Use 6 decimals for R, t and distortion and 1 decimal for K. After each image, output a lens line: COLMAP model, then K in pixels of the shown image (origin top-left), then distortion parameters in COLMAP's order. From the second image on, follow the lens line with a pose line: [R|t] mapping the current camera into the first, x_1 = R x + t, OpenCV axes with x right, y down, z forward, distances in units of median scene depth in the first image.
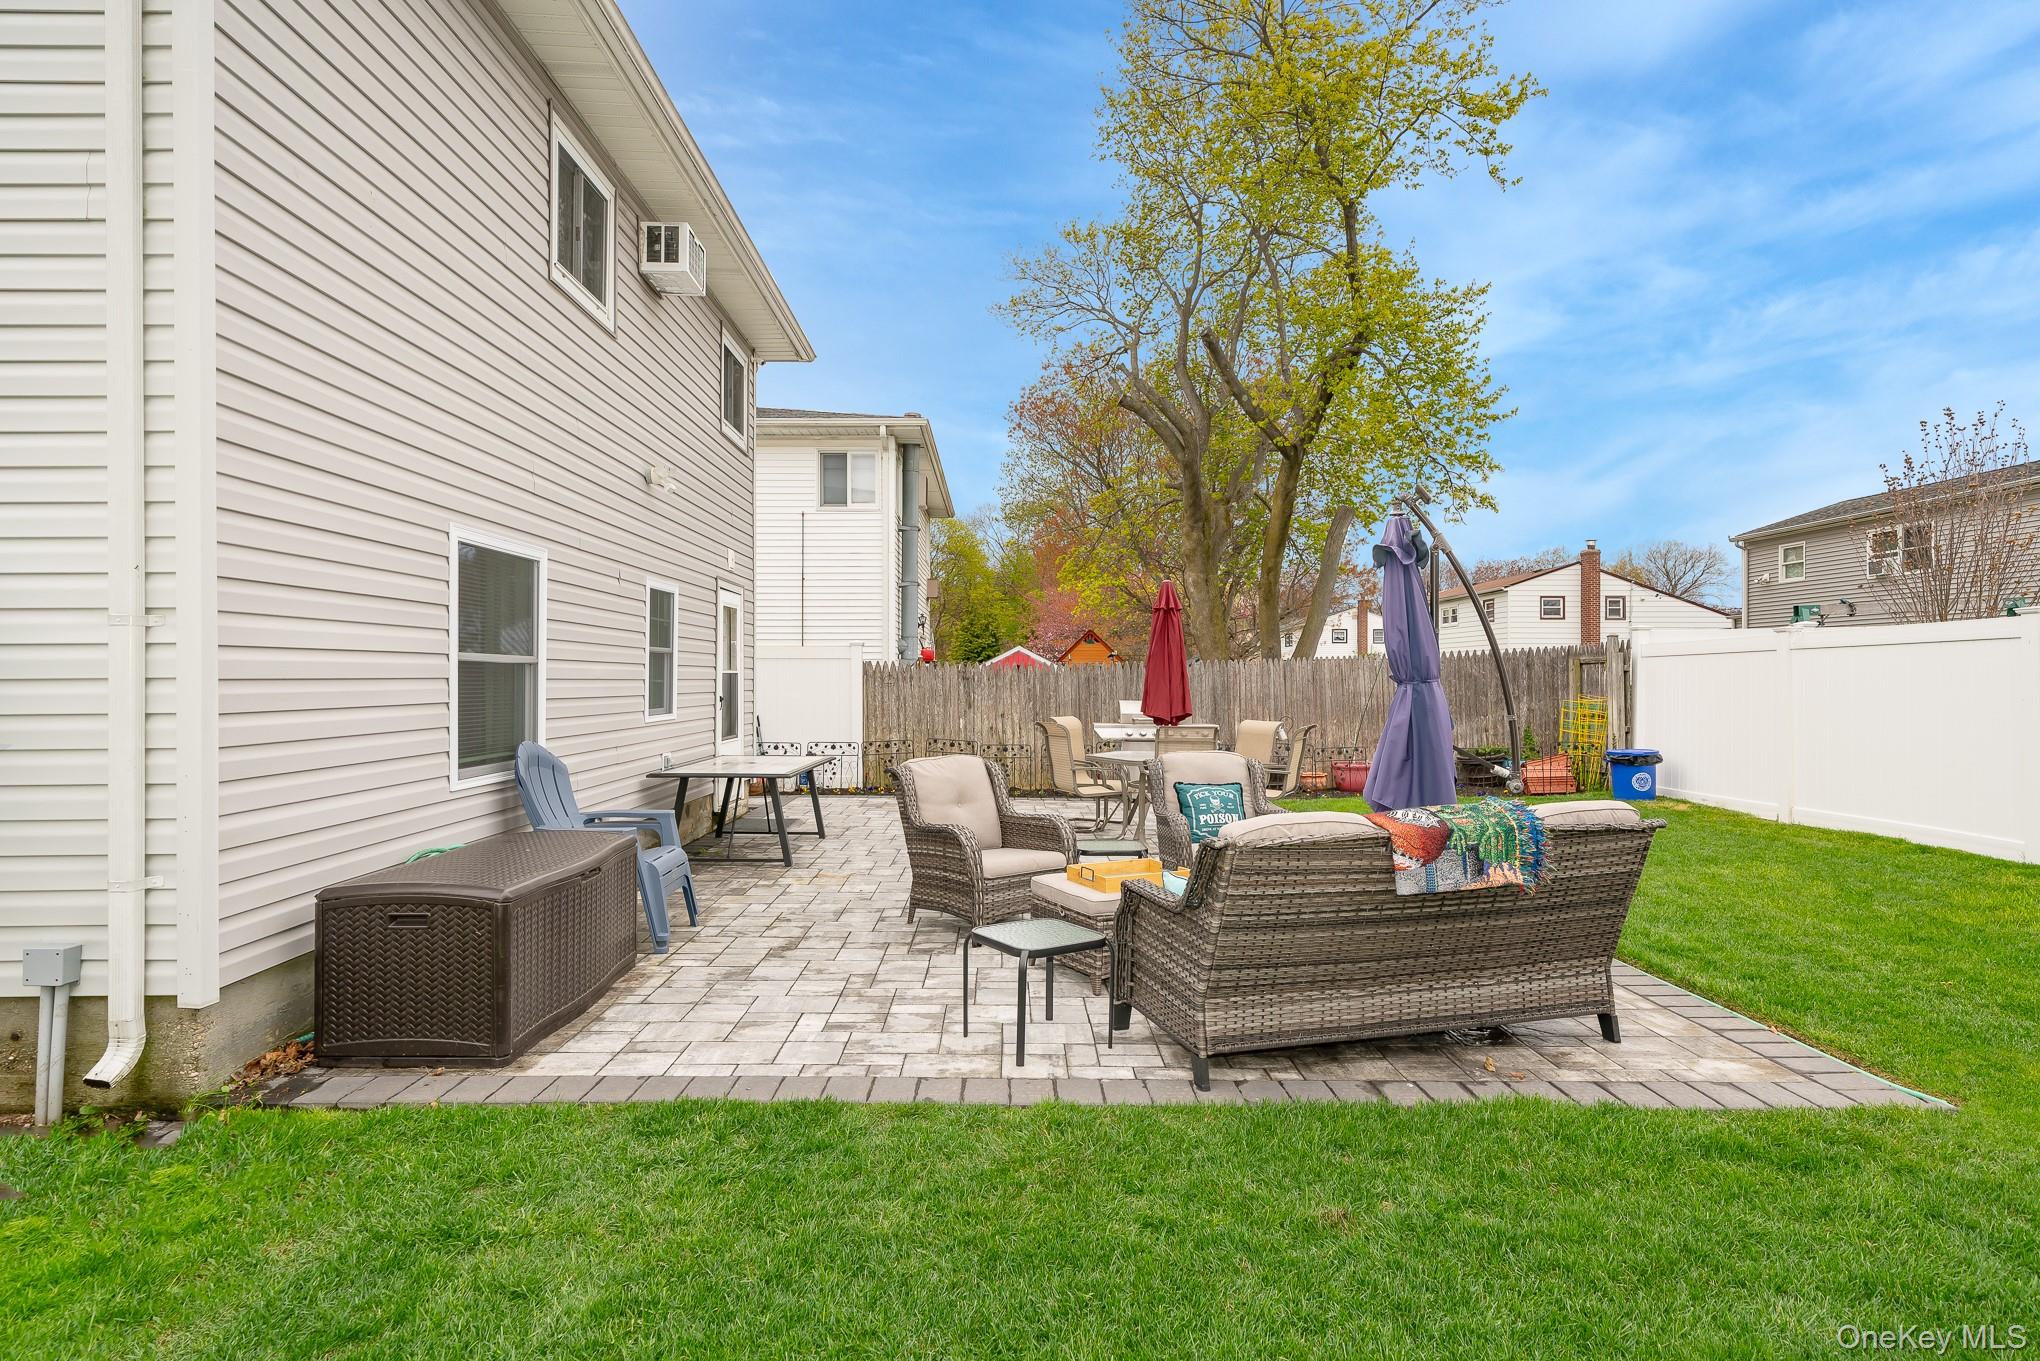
lens RADIAL K [[1114.6, 0, 1018.8], [0, 1114.6, 671.2], [0, 0, 1]] dist [0.005331, 0.001003]
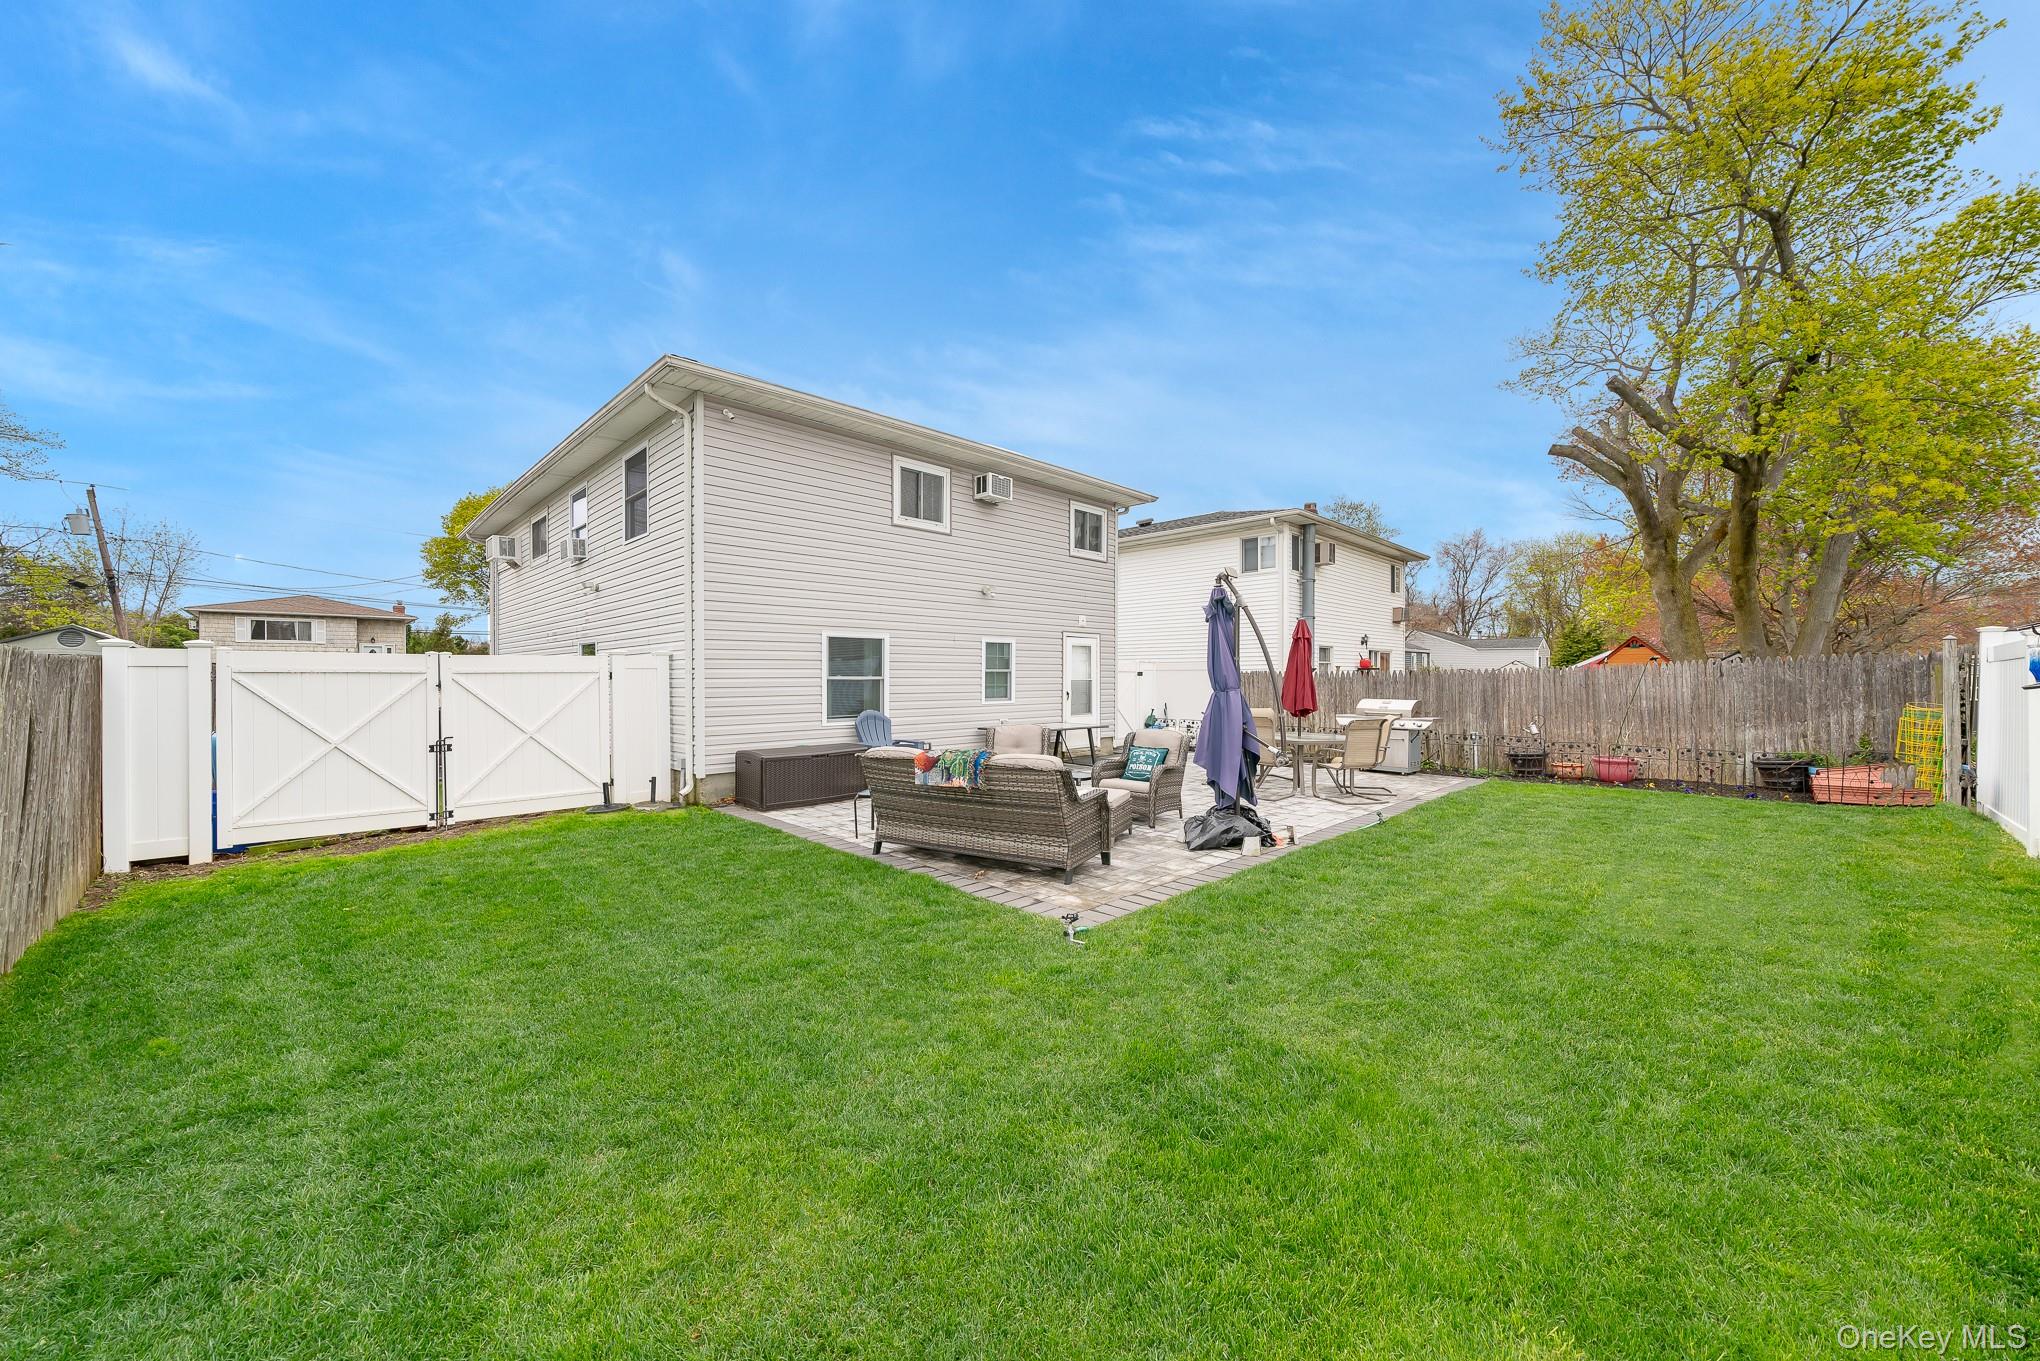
lens RADIAL K [[752.3, 0, 1002.2], [0, 752.3, 677.4], [0, 0, 1]] dist [-0.006538, 0.000427]
pose [[0.679079, -0.000723, -0.734065, 1.178662], [0.006680, 0.999964, 0.005195, -0.022294], [0.734035, -0.008431, 0.679060, 0.047642]]
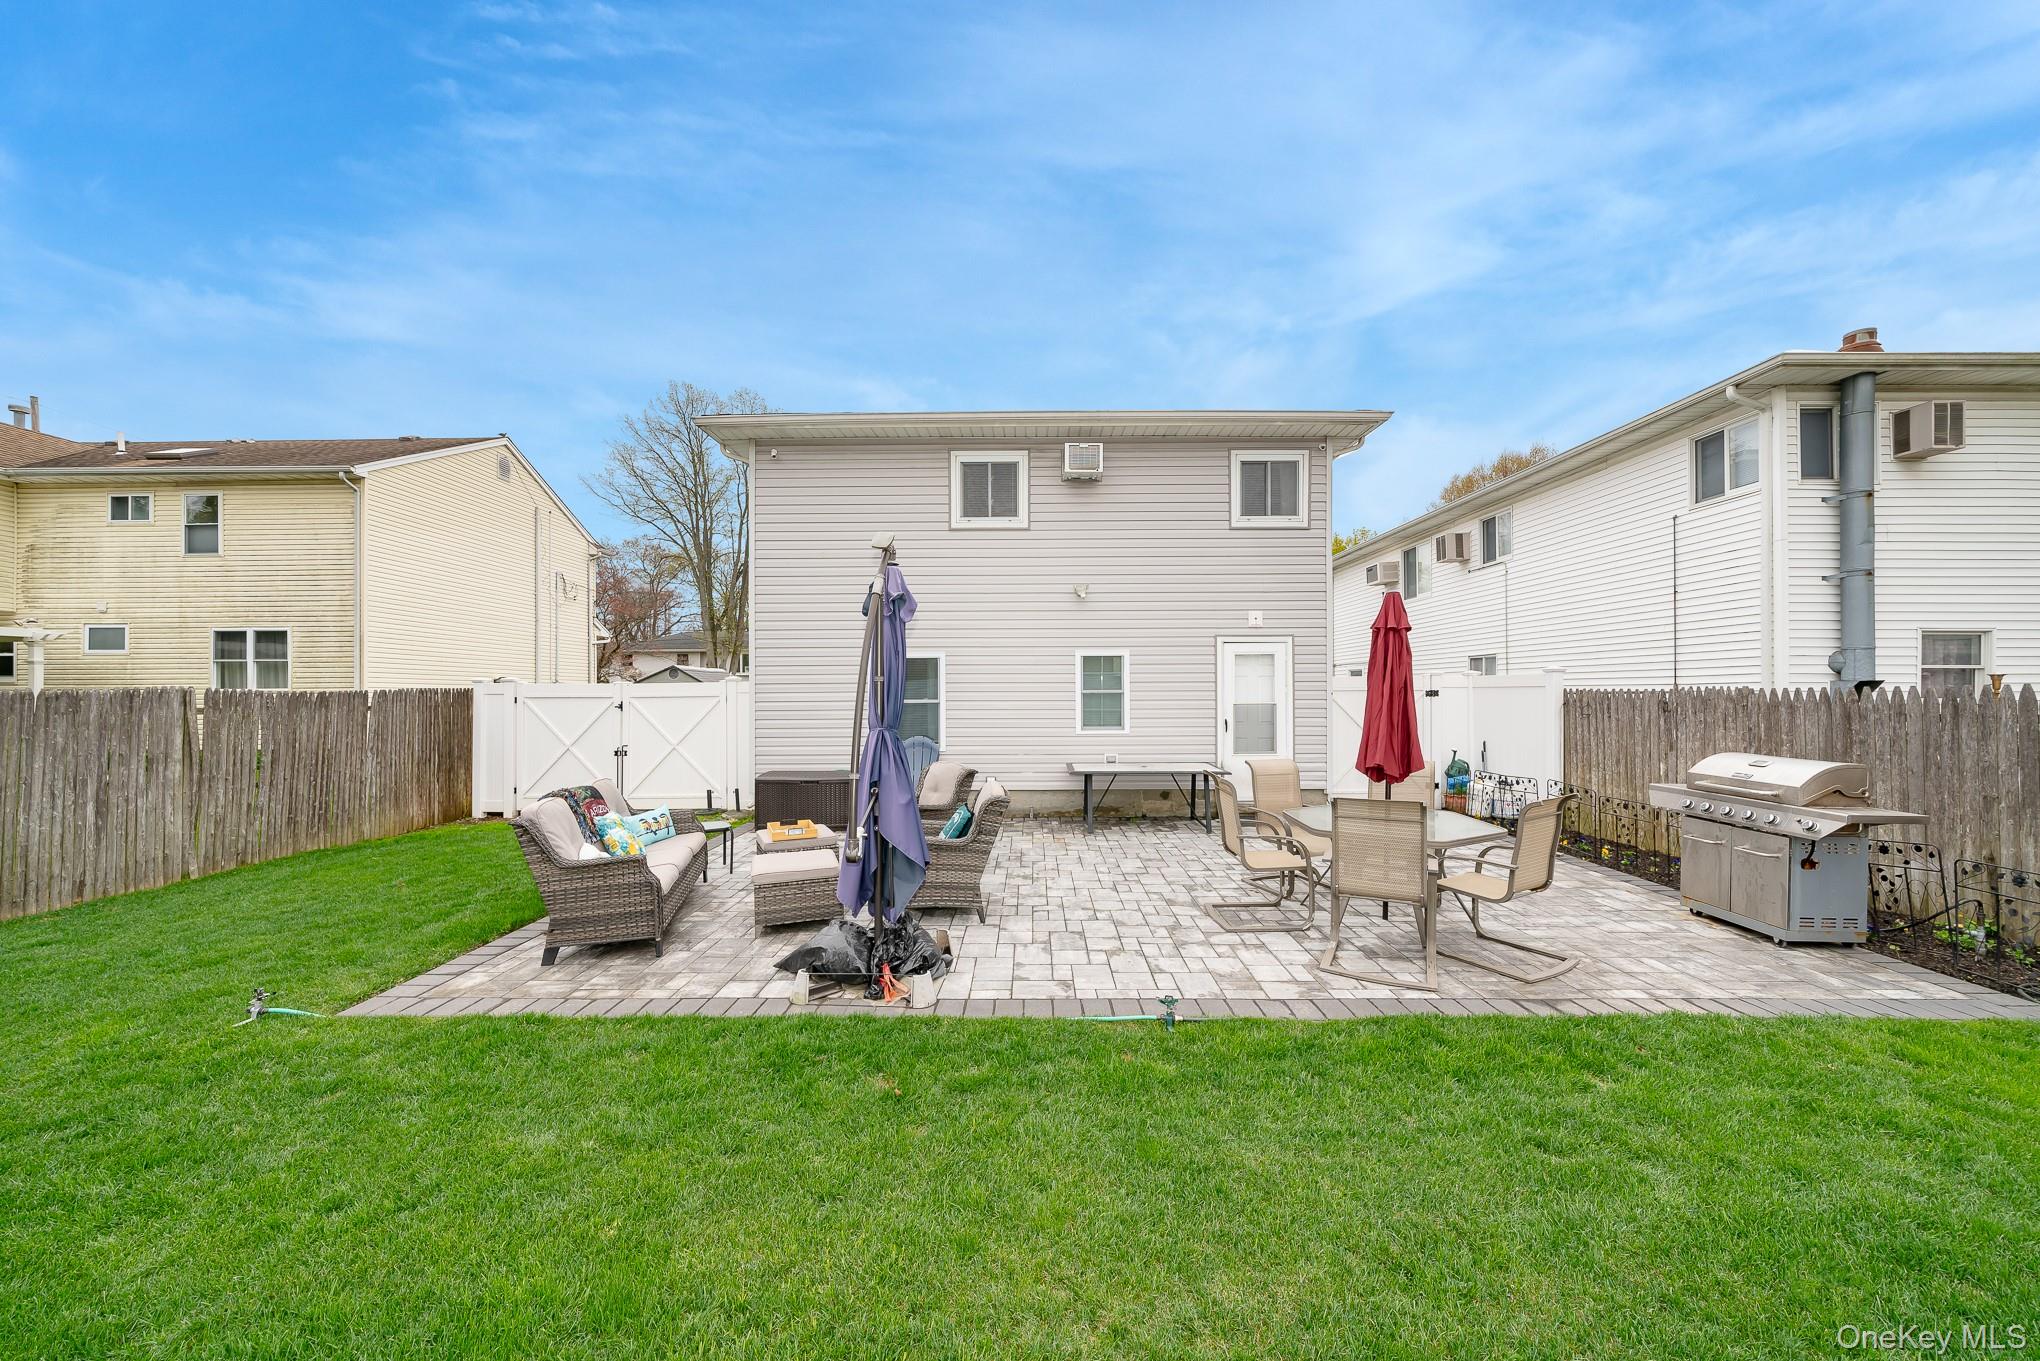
lens RADIAL K [[752.3, 0, 1011.1], [0, 752.3, 693.4], [0, 0, 1]] dist [-0.006538, 0.000427]
pose [[-0.046181, -0.004218, -0.998924, 1.288224], [0.010735, 0.999931, -0.004718, -0.021094], [0.998875, -0.010941, -0.046133, 1.426755]]
